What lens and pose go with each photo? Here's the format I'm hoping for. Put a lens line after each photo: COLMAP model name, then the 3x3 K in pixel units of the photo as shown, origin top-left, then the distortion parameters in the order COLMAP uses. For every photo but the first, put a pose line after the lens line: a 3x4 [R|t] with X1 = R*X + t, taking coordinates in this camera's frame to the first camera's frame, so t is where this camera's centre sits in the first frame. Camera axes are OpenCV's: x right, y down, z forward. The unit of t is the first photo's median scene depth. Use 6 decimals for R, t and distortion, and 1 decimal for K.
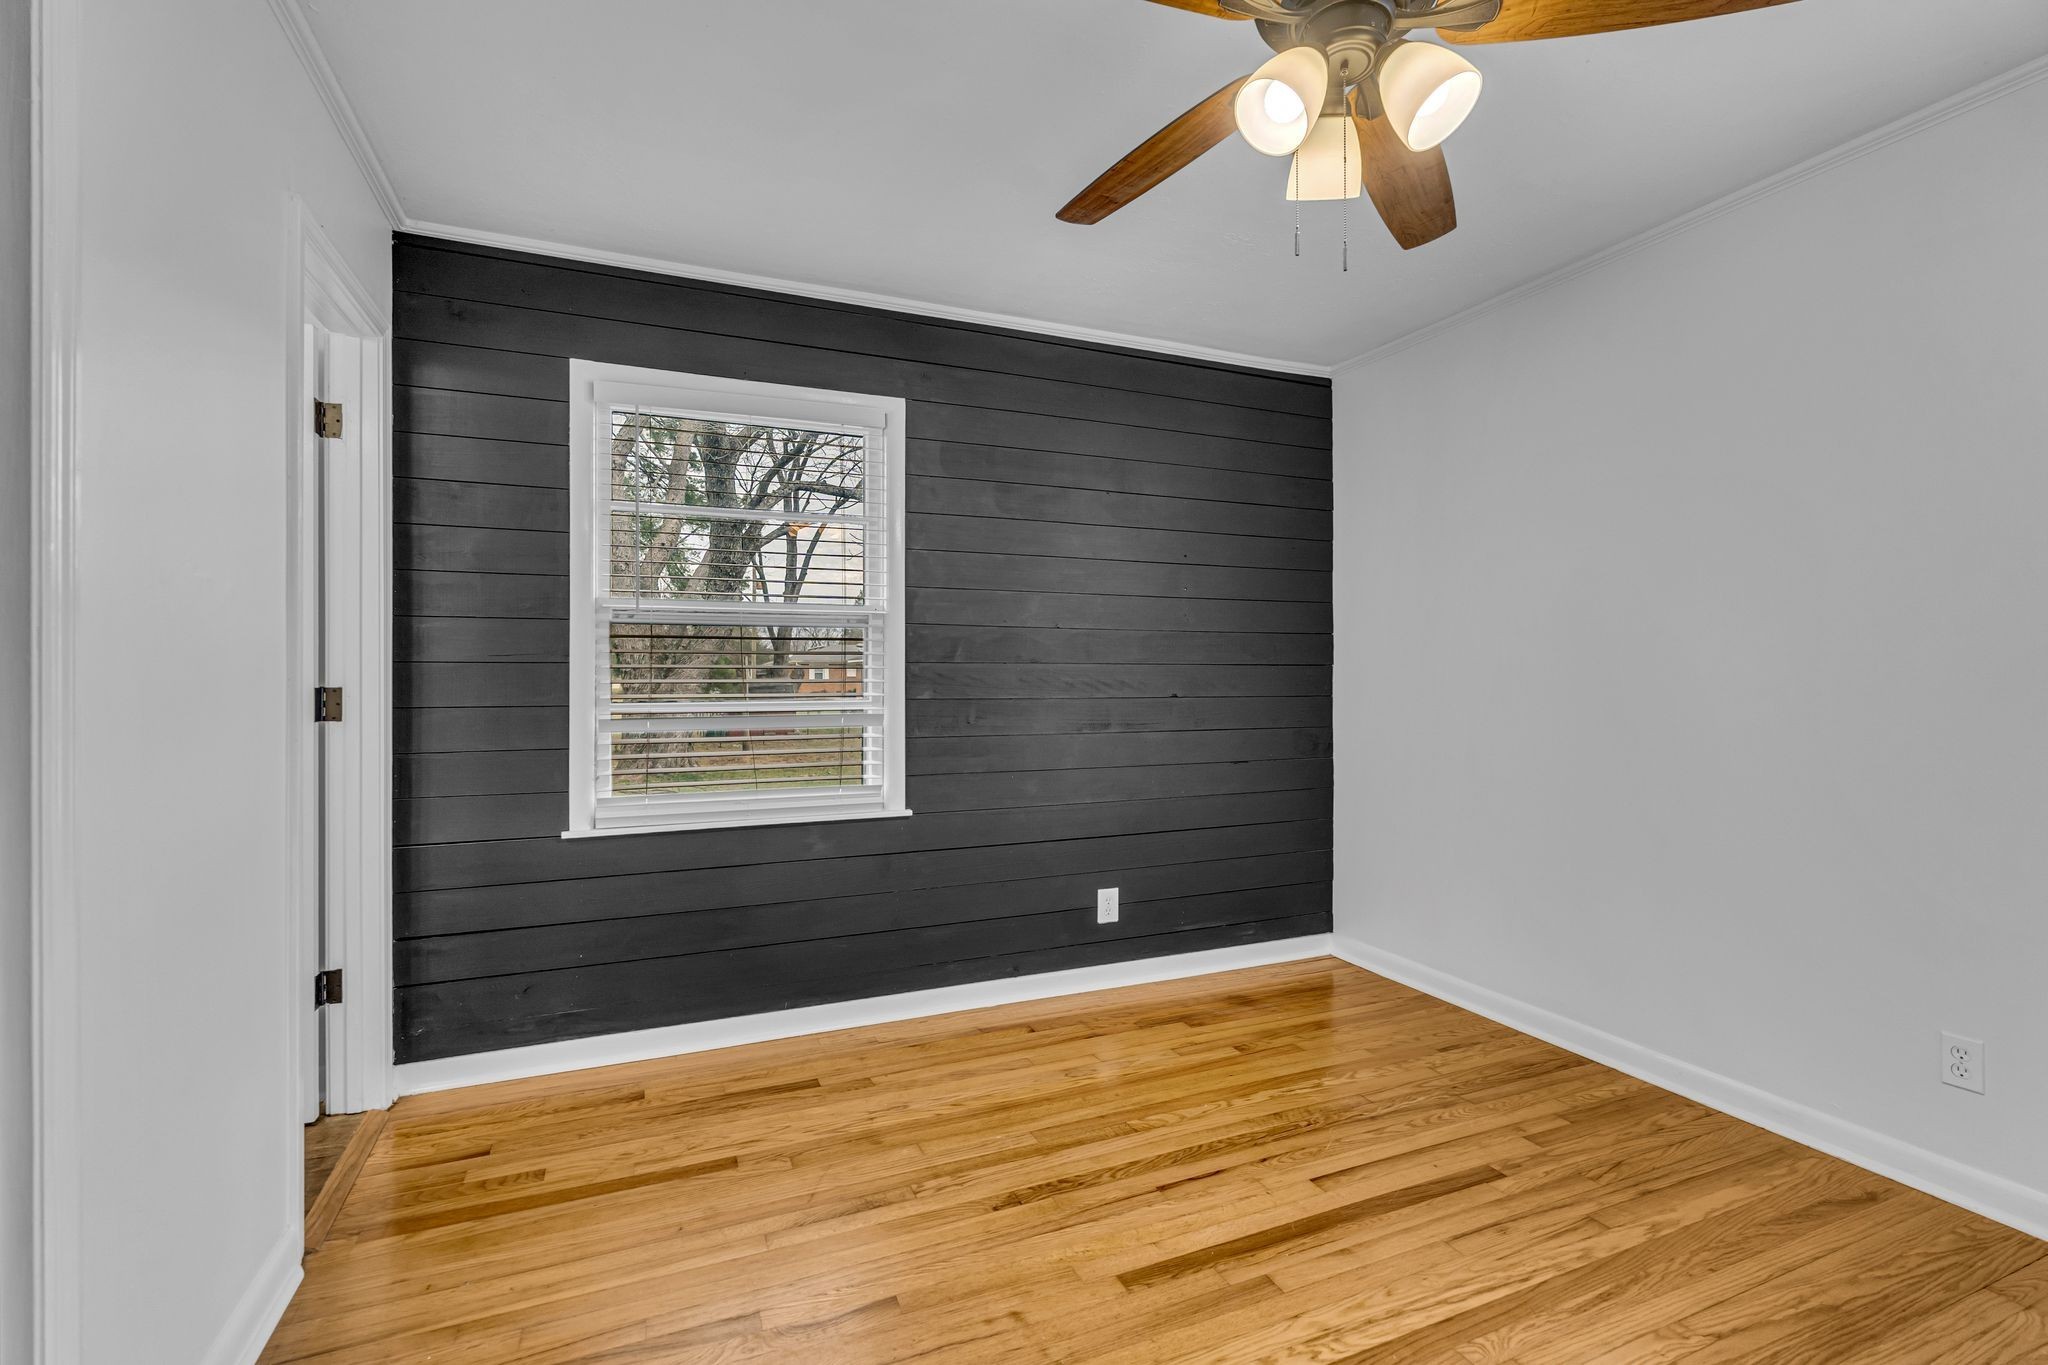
lens RADIAL K [[882.6, 0, 1066.2], [0, 882.6, 677.7], [0, 0, 1]] dist [-0.001607, -0.000178]
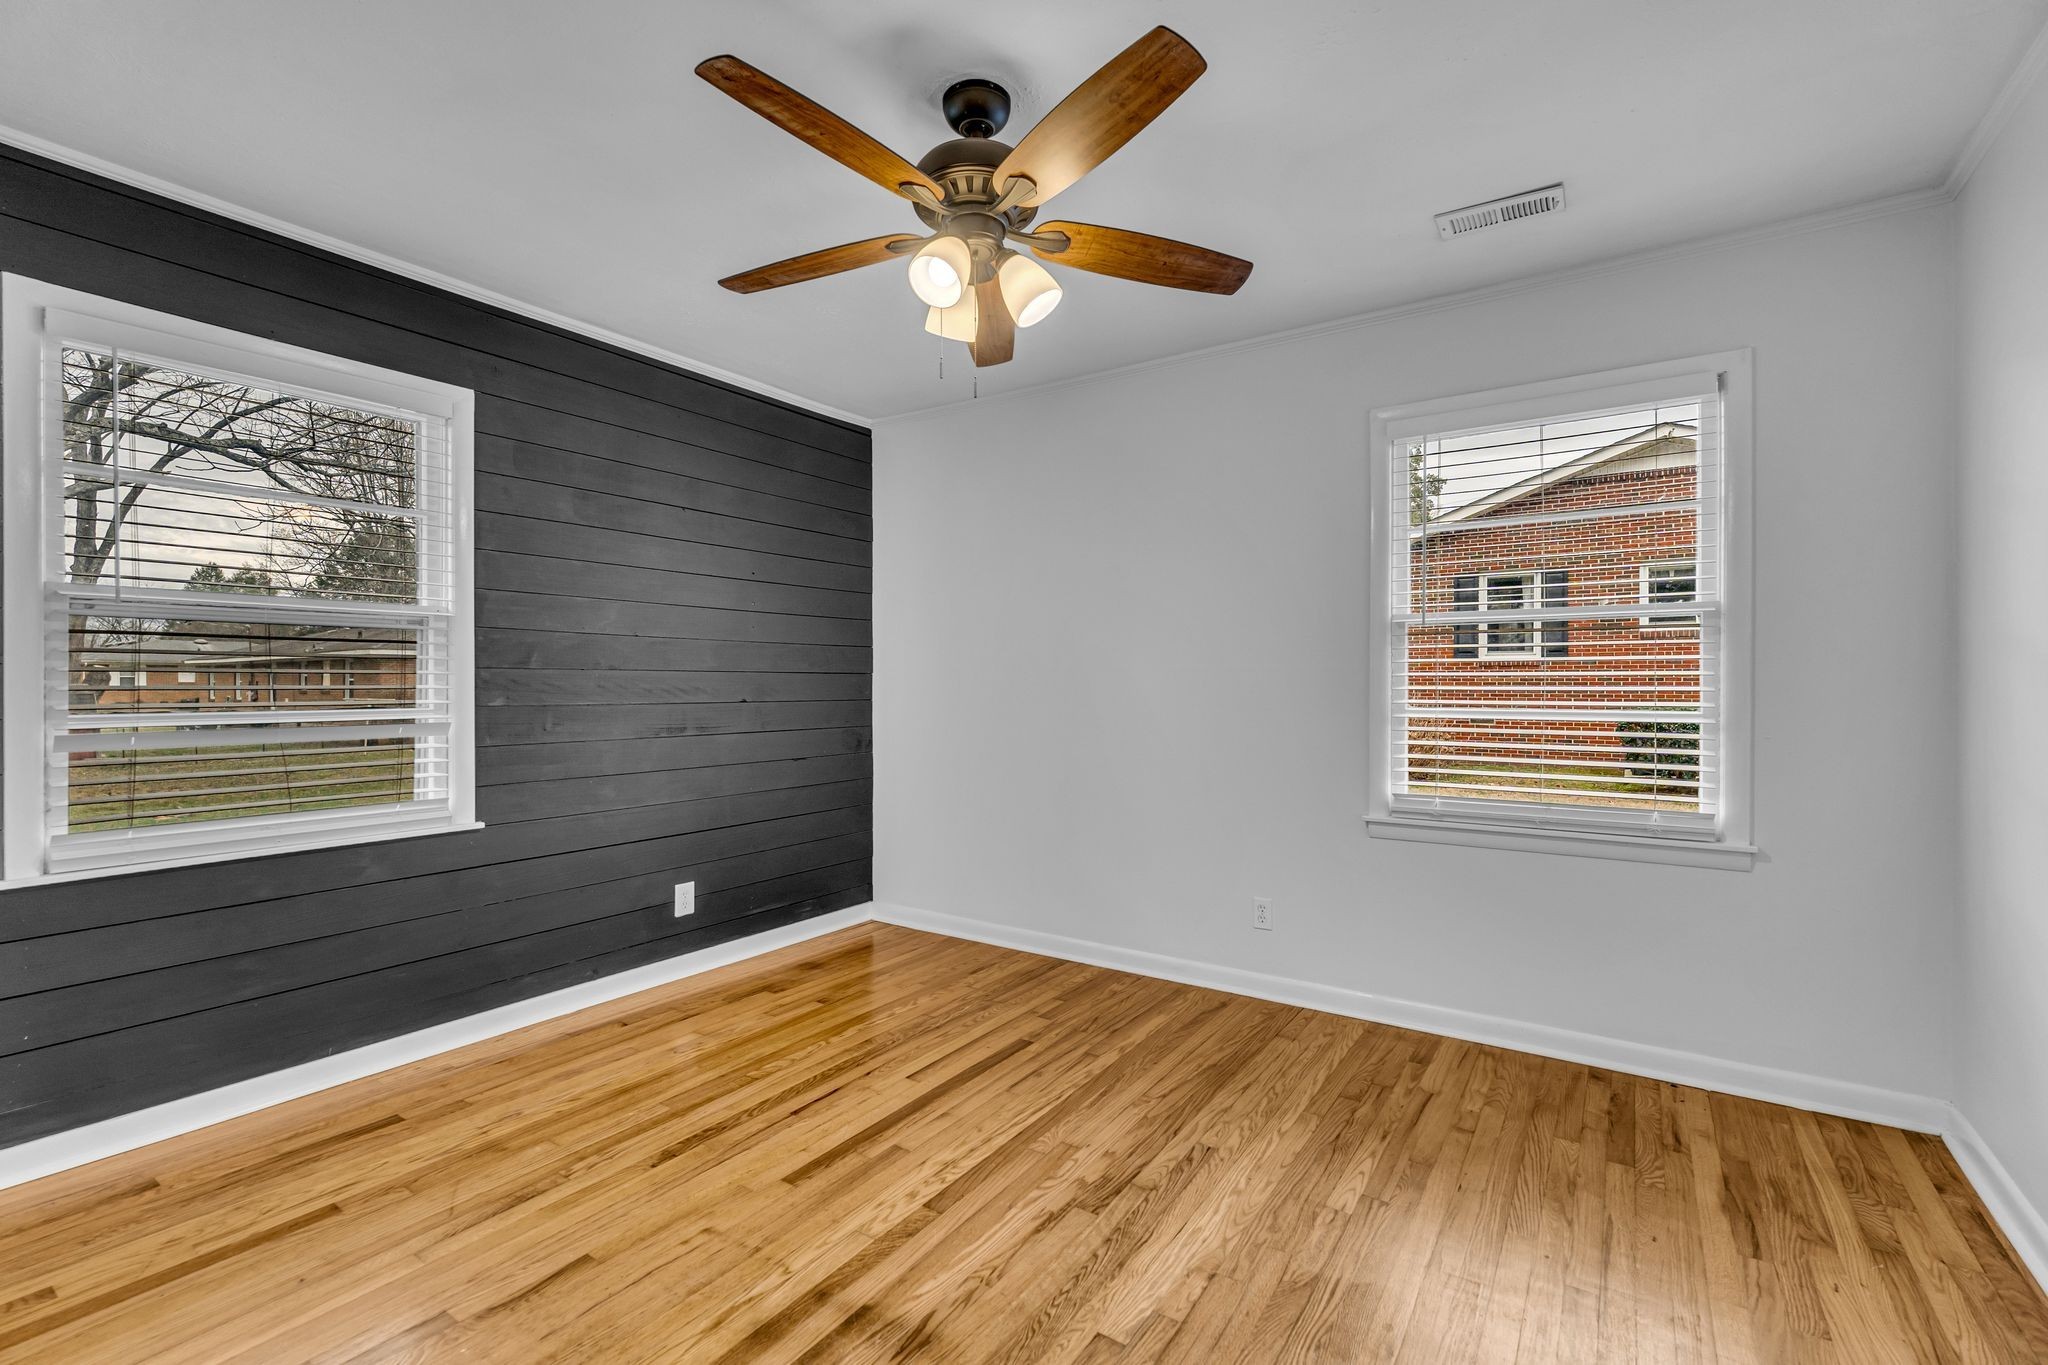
lens RADIAL K [[882.6, 0, 1031.3], [0, 882.6, 684.2], [0, 0, 1]] dist [-0.001607, -0.000178]
pose [[0.838587, 0.001289, 0.544766, -0.228891], [-0.001098, 0.999999, -0.000675, 0.000425], [-0.544766, -0.000032, 0.838588, -0.145006]]
